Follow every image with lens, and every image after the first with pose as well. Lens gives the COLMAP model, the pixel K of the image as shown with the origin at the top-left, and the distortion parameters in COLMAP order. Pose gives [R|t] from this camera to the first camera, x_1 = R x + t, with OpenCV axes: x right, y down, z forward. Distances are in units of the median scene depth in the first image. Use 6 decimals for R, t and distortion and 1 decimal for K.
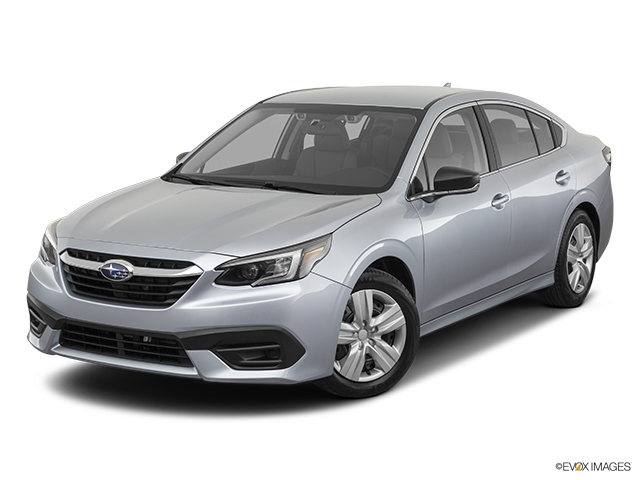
lens RADIAL K [[1318.8, 0, 320.0], [0, 1318.8, 240.0], [0, 0, 1]] dist [0.010753, 0.101182]
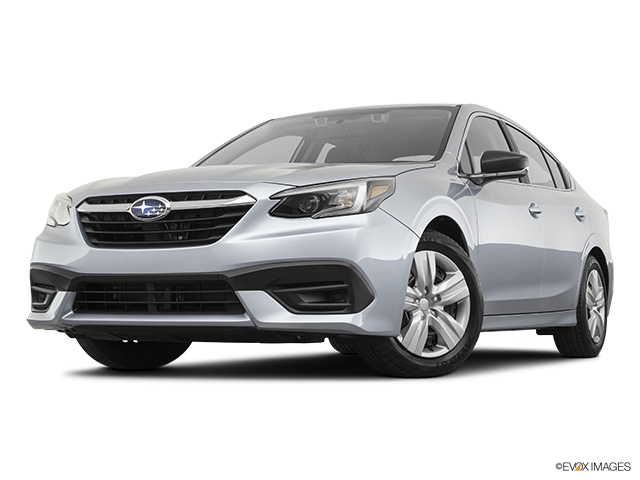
lens RADIAL K [[1189.4, 0, 320.0], [0, 1189.4, 240.0], [0, 0, 1]] dist [-0.015073, -0.031497]
pose [[0.995723, 0.008356, 0.092011, -0.109037], [0.010911, 0.978295, -0.206931, 0.192559], [-0.091743, 0.207050, 0.974019, 0.231542]]
